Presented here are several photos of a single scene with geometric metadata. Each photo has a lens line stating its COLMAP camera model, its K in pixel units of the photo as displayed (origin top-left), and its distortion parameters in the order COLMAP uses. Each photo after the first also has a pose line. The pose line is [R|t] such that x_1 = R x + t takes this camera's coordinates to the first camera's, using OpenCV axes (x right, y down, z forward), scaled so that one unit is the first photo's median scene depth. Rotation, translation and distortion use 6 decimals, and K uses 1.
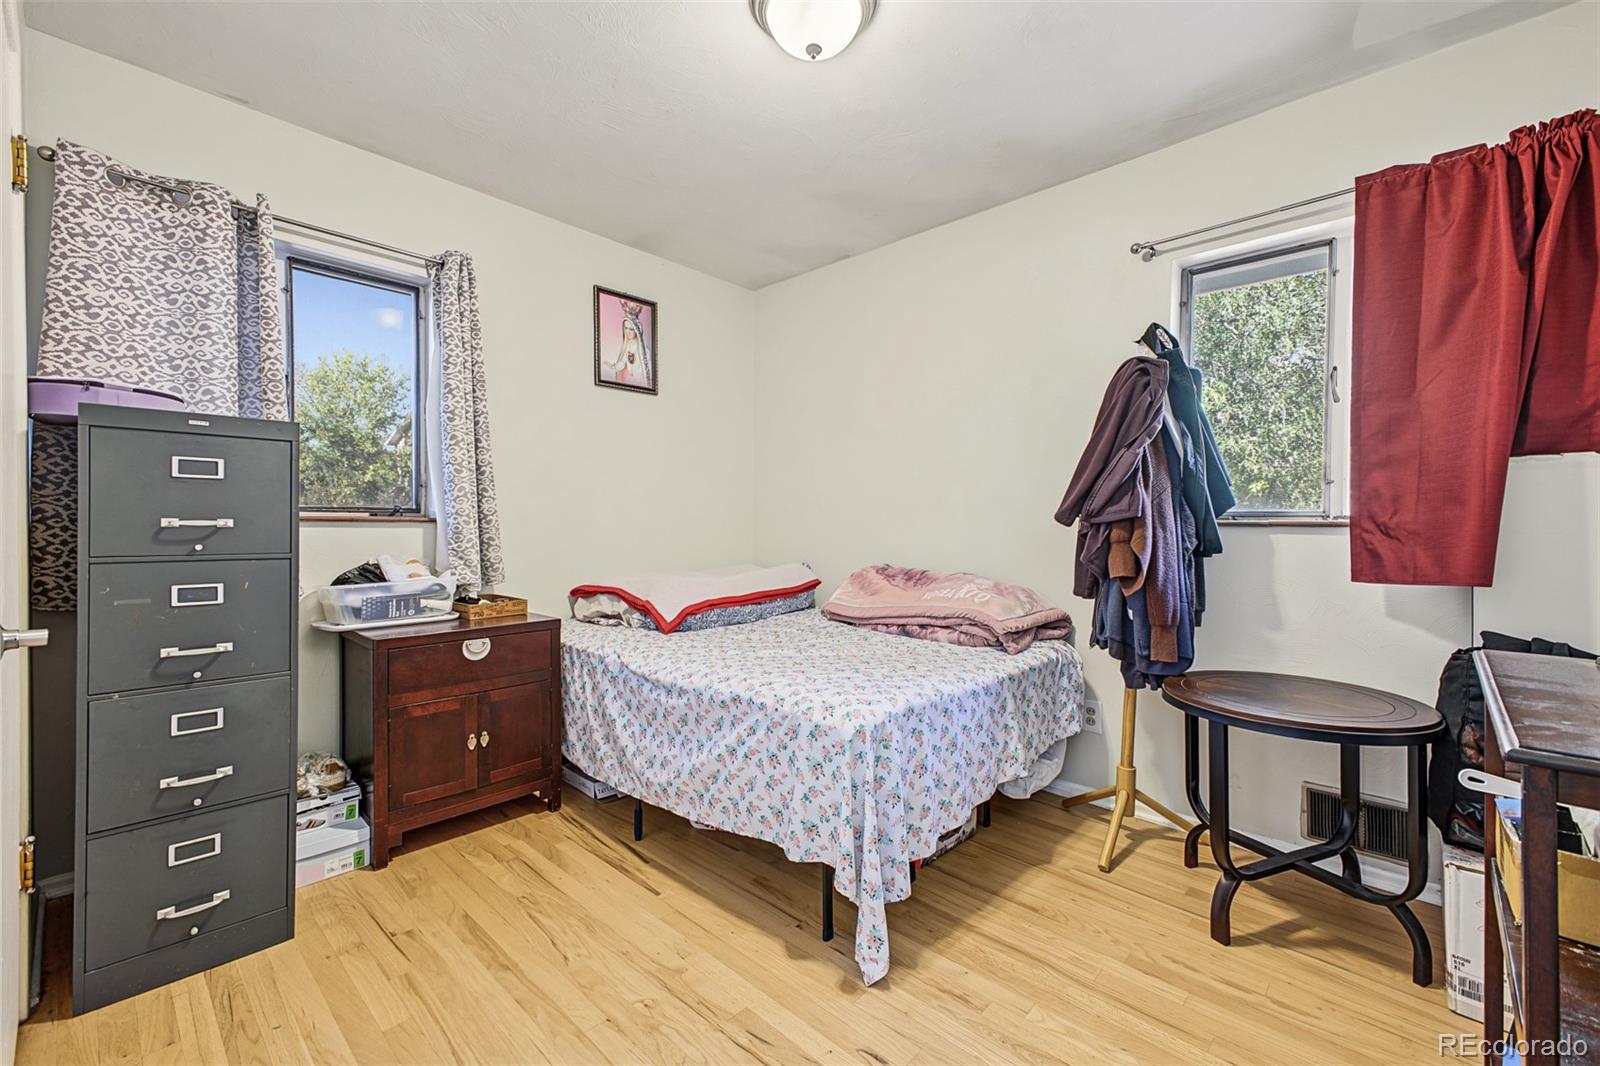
lens RADIAL K [[647.7, 0, 795.5], [0, 647.7, 526.3], [0, 0, 1]] dist [0.021379, -0.000282]
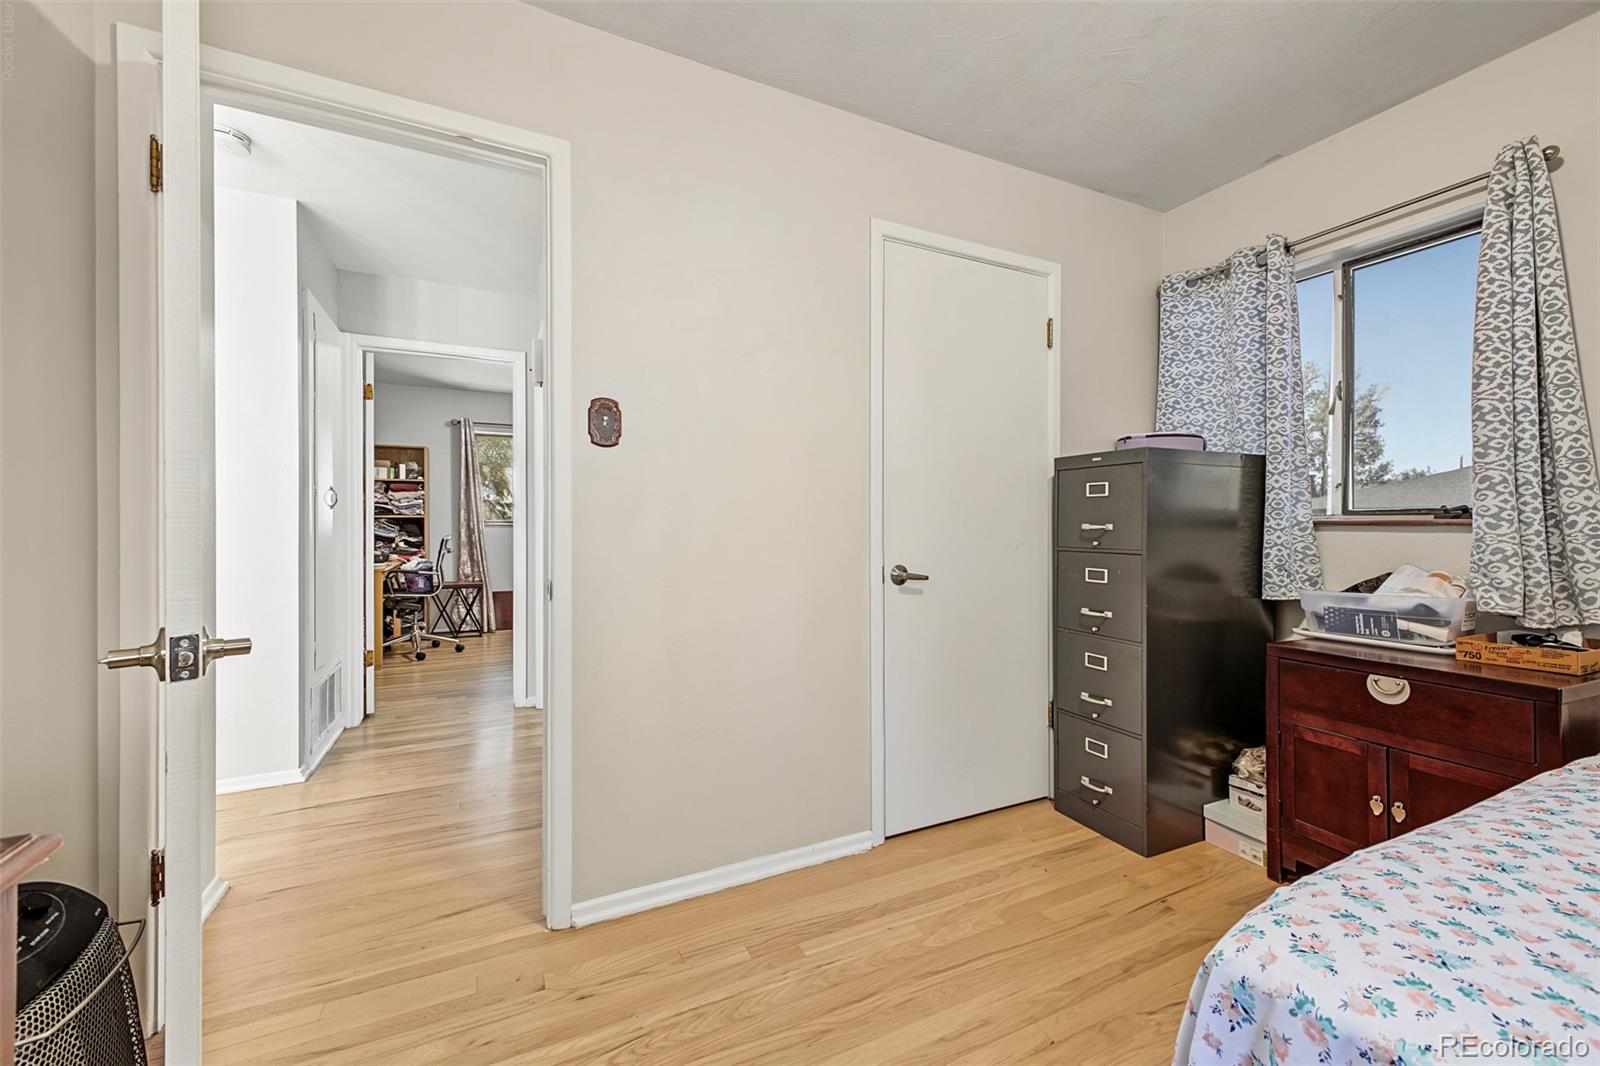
lens RADIAL K [[647.7, 0, 795.5], [0, 647.7, 526.3], [0, 0, 1]] dist [0.021379, -0.000282]
pose [[-0.366744, -0.006284, -0.930301, 0.530102], [-0.005381, 0.999975, -0.004634, 0.002857], [0.930306, 0.003306, -0.366768, 0.677581]]
